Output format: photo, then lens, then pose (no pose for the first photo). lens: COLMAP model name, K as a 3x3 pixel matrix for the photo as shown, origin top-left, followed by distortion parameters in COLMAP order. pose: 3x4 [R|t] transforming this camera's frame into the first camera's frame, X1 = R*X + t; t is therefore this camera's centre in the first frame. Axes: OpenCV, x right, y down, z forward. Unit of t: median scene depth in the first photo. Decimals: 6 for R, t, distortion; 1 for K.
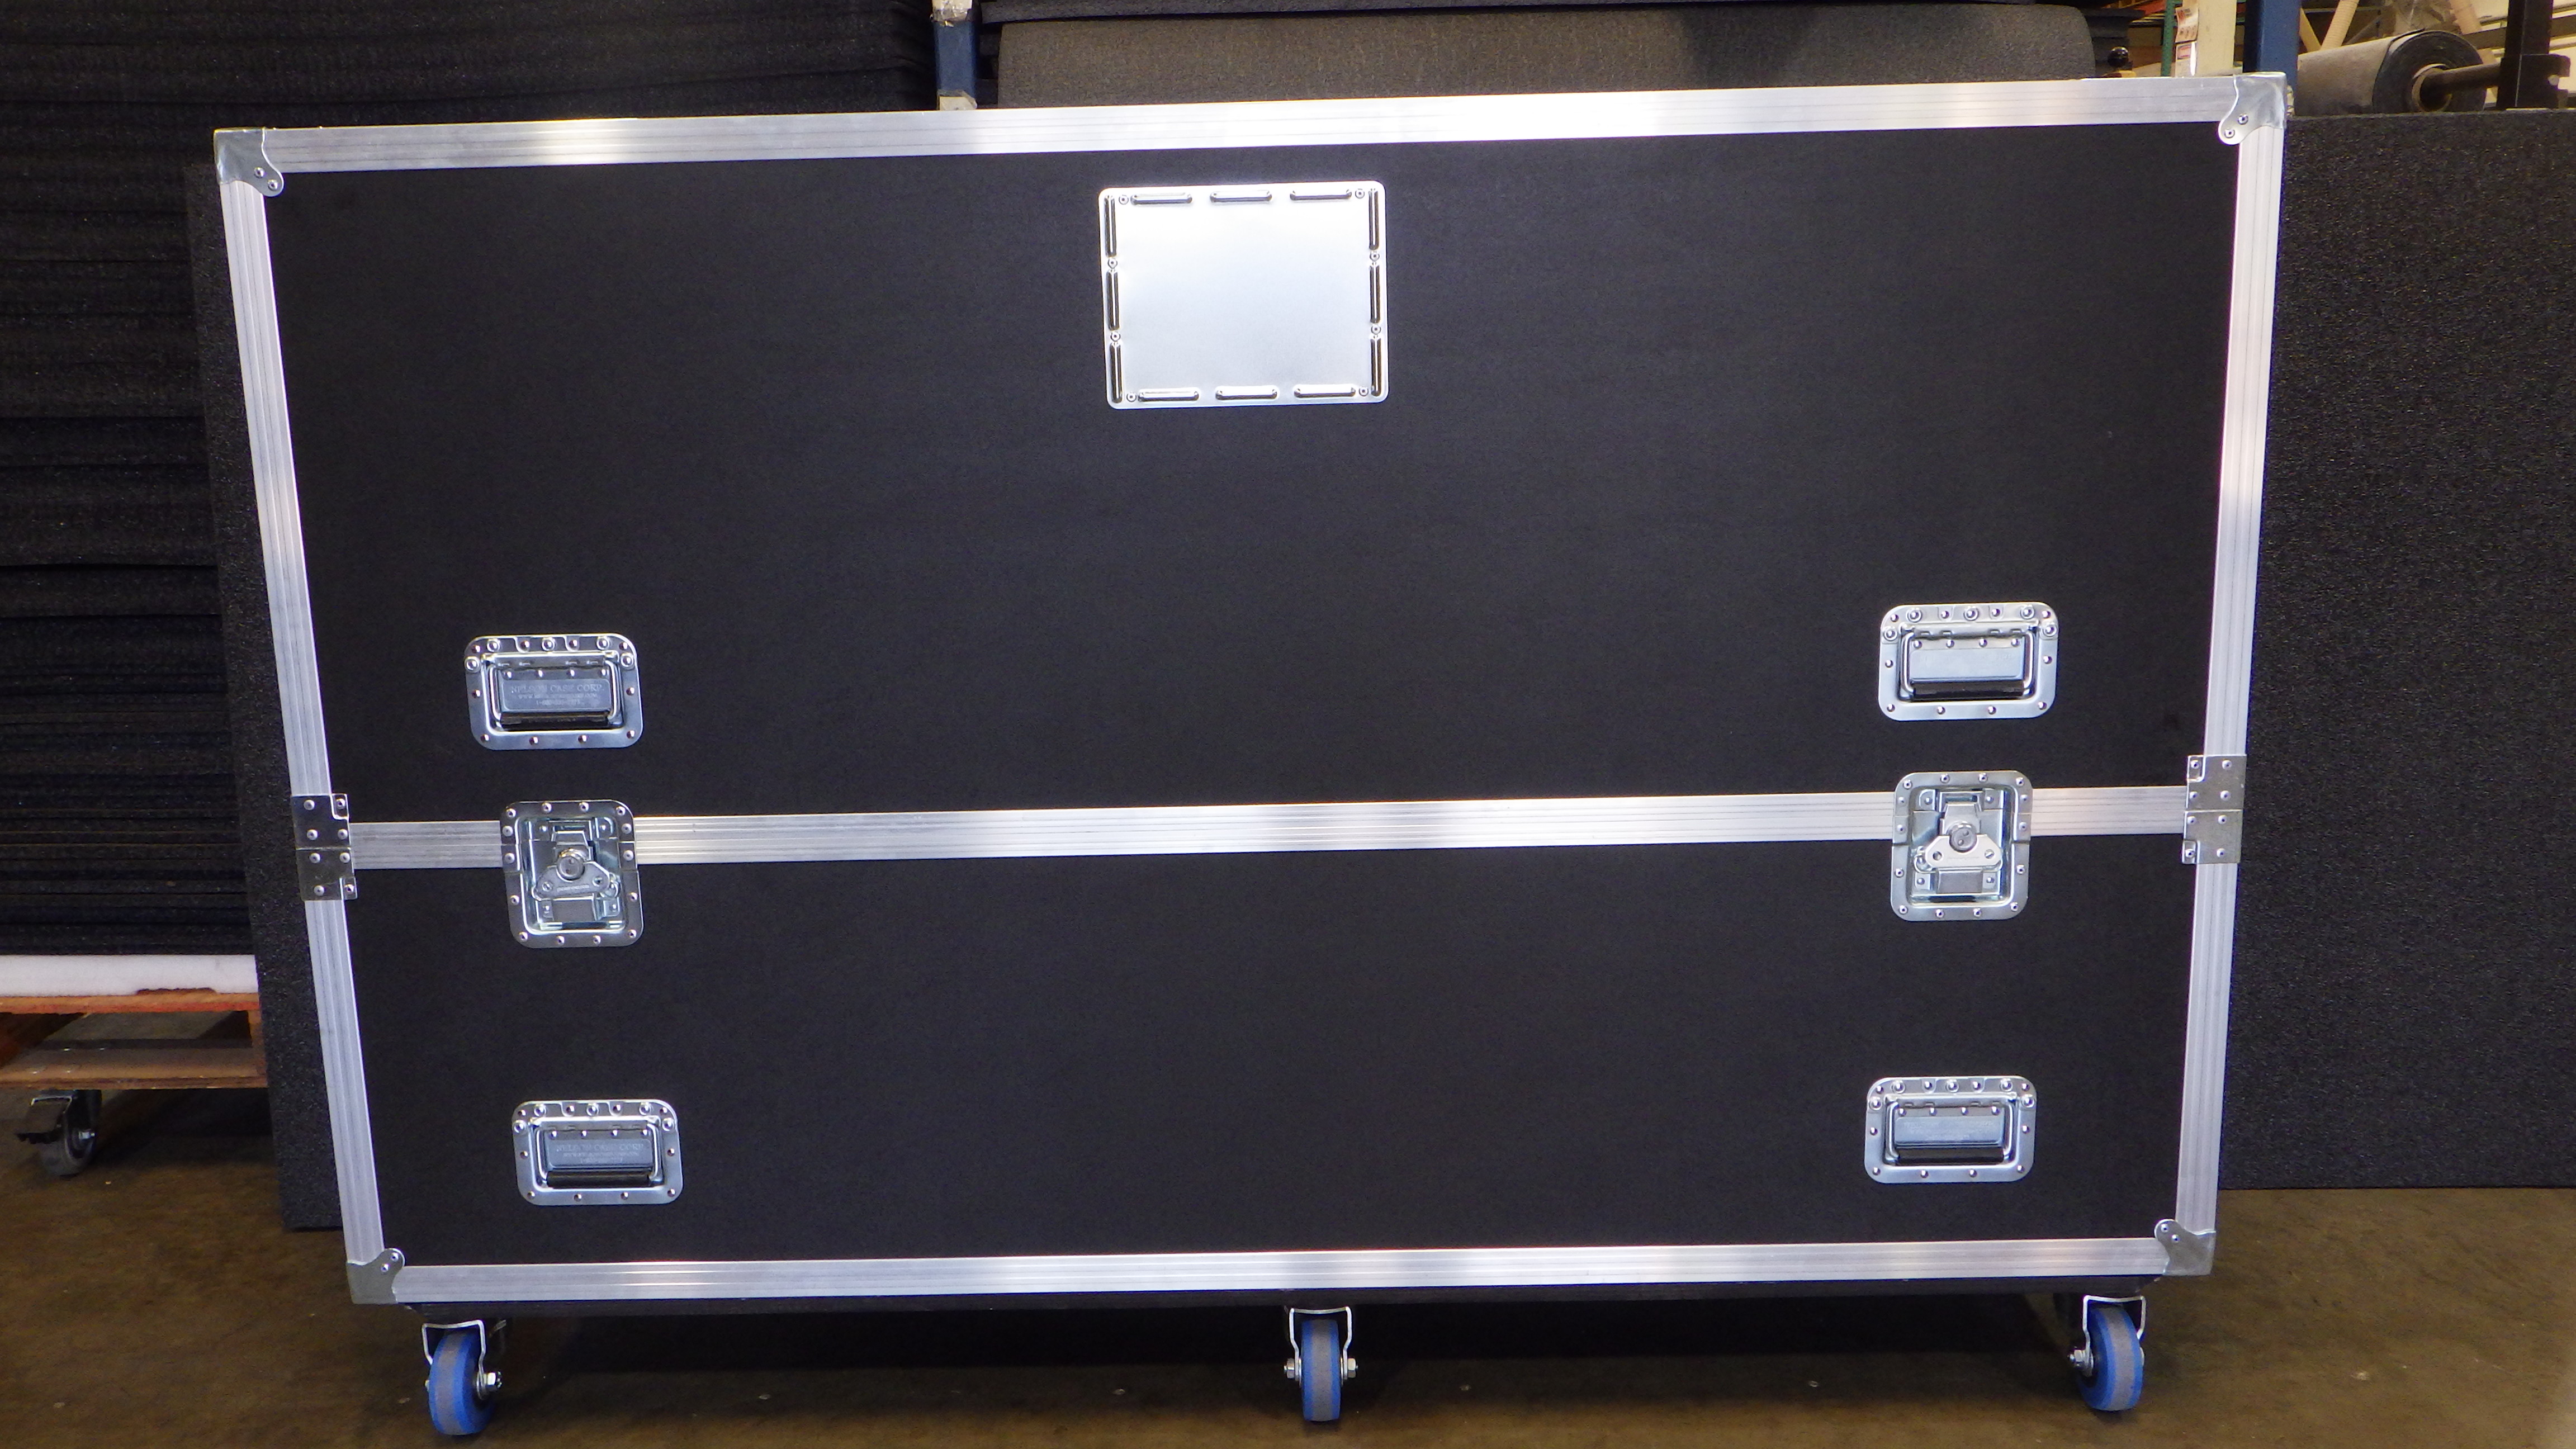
lens RADIAL K [[2150.1, 0, 1288.4], [0, 2150.1, 692.8], [0, 0, 1]] dist [-0.004132, 0.004537]
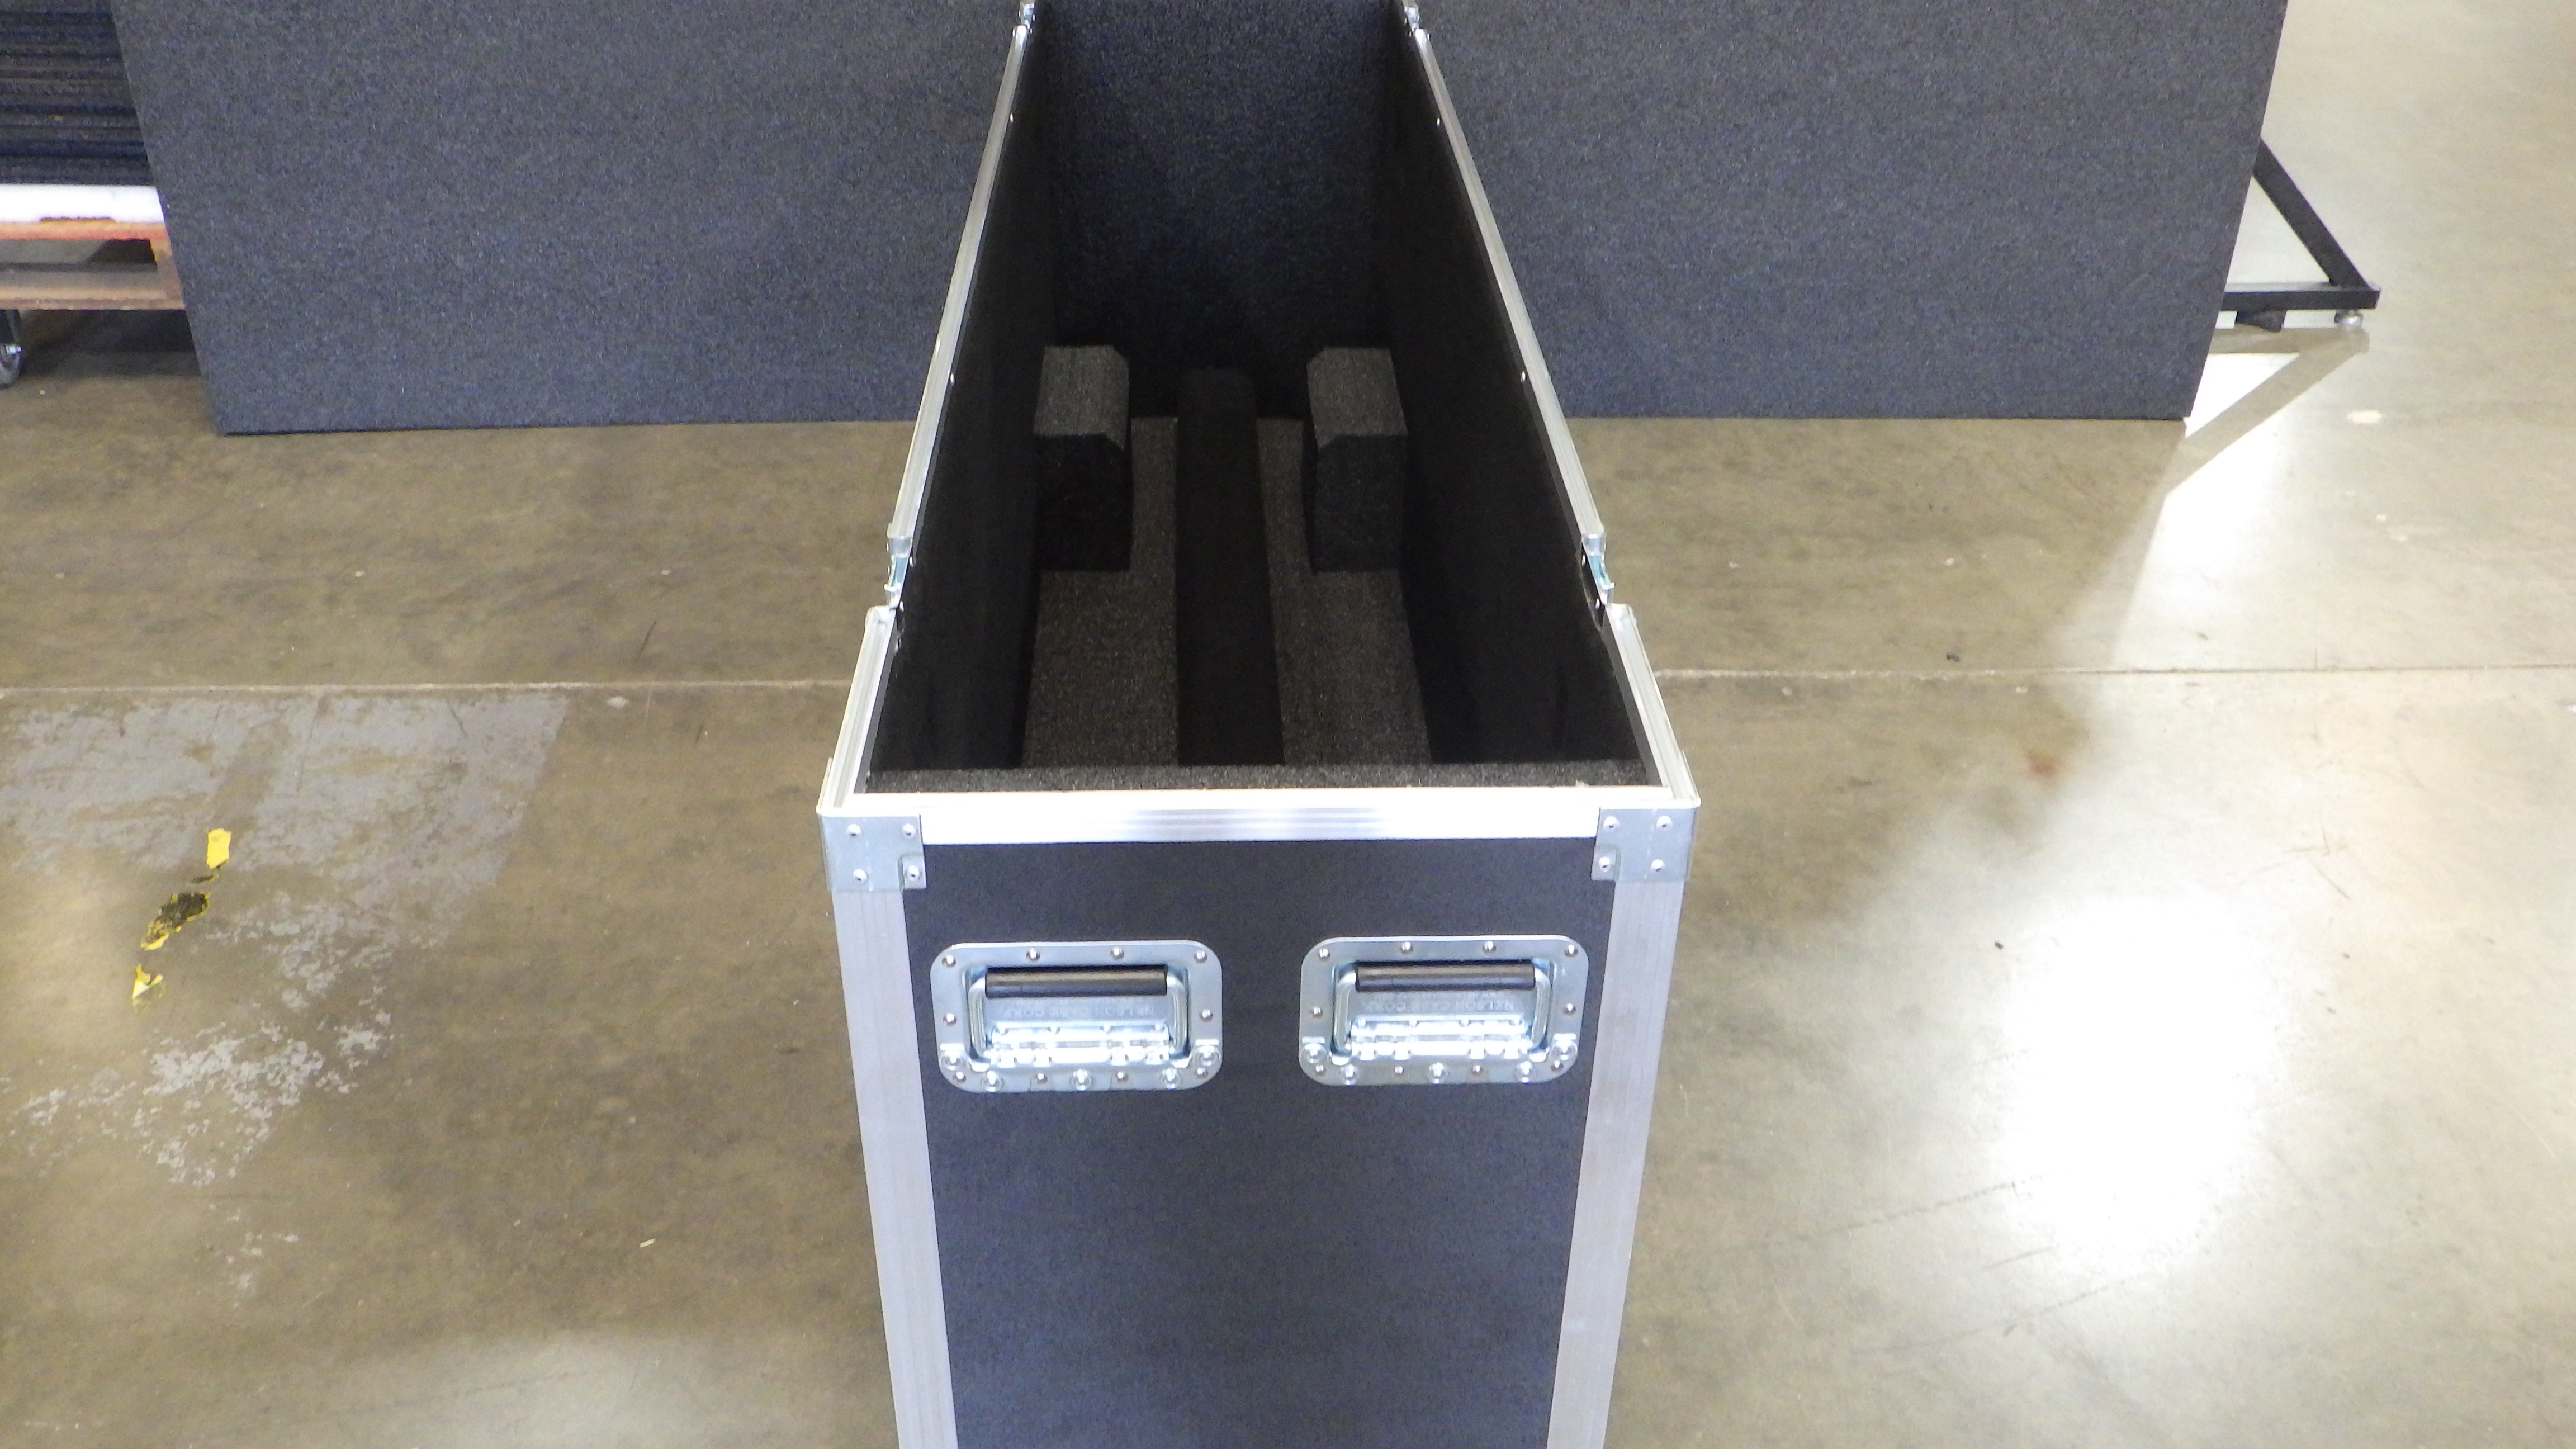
lens RADIAL K [[2150.1, 0, 1285.5], [0, 2150.1, 703.2], [0, 0, 1]] dist [-0.004132, 0.004537]
pose [[0.997012, 0.000770, 0.077248, 0.010989], [-0.027784, 0.936614, 0.349259, -0.037137], [-0.072083, -0.350361, 0.933837, -0.189235]]
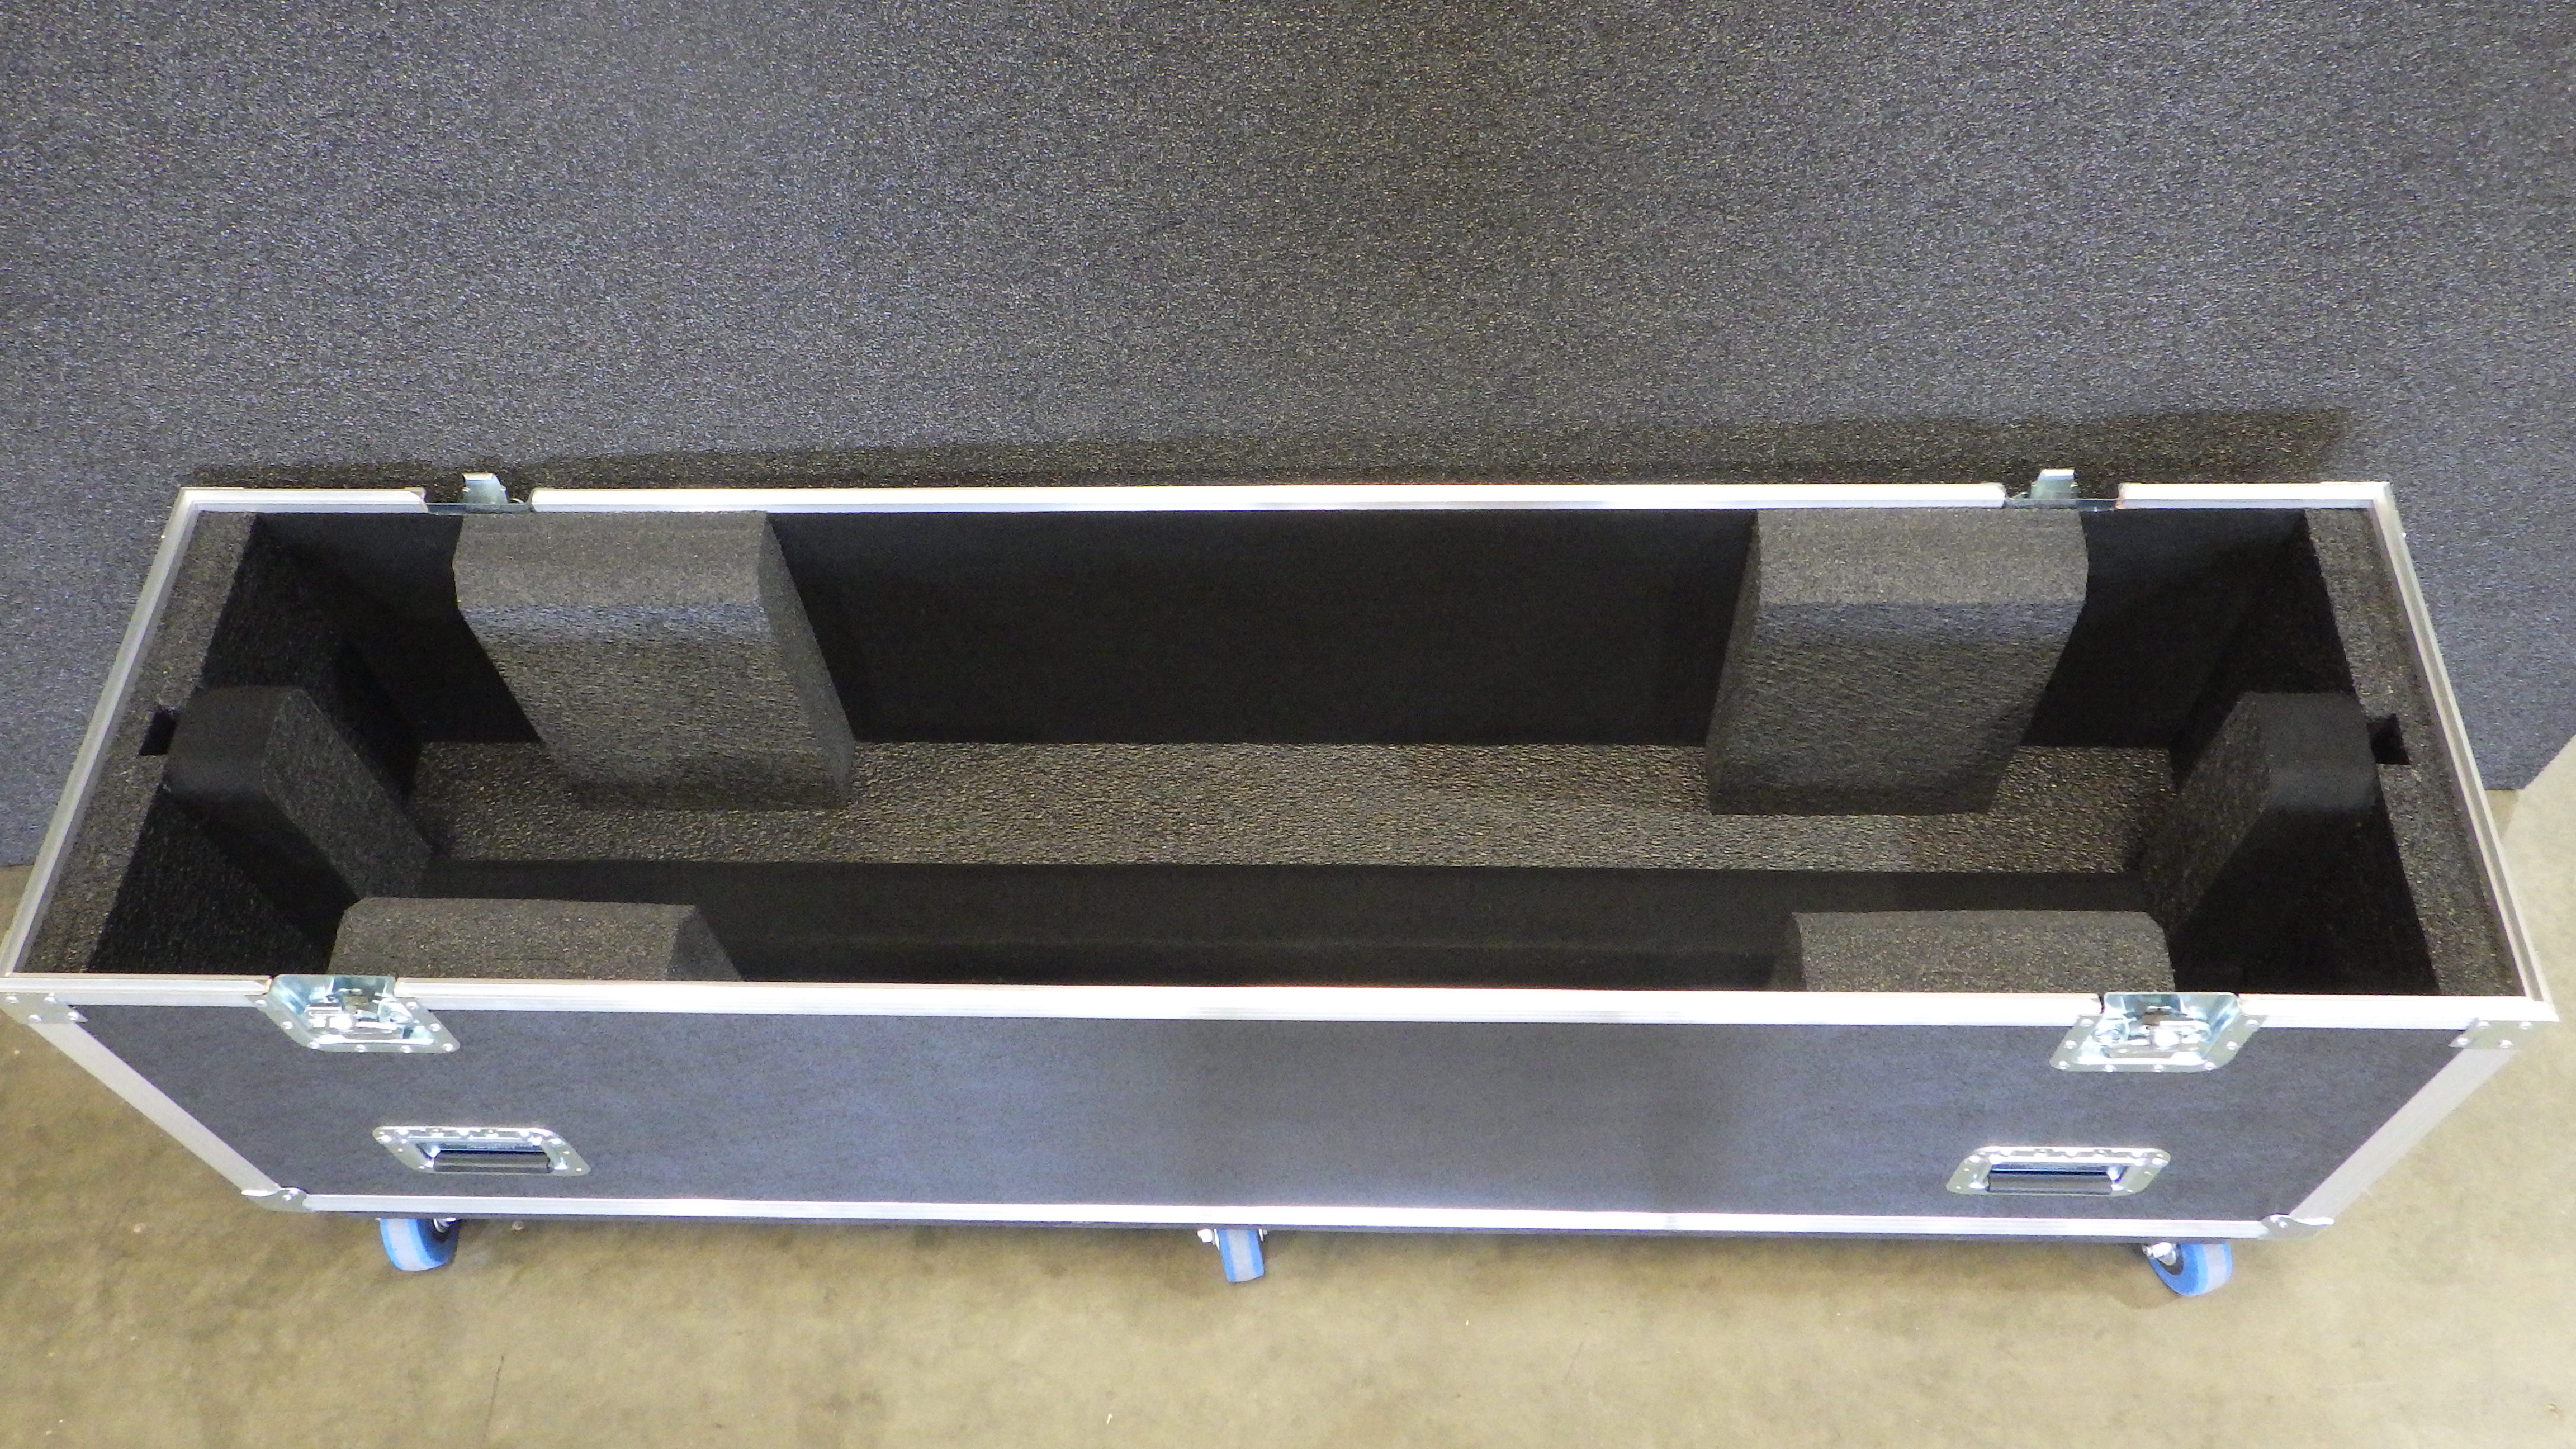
lens RADIAL K [[2150.1, 0, 1281.5], [0, 2150.1, 702.2], [0, 0, 1]] dist [-0.004132, 0.004537]
pose [[0.999753, -0.000175, -0.022229, 0.020057], [0.016063, 0.696965, 0.716925, -0.515528], [0.015367, -0.717105, 0.696796, 0.514417]]
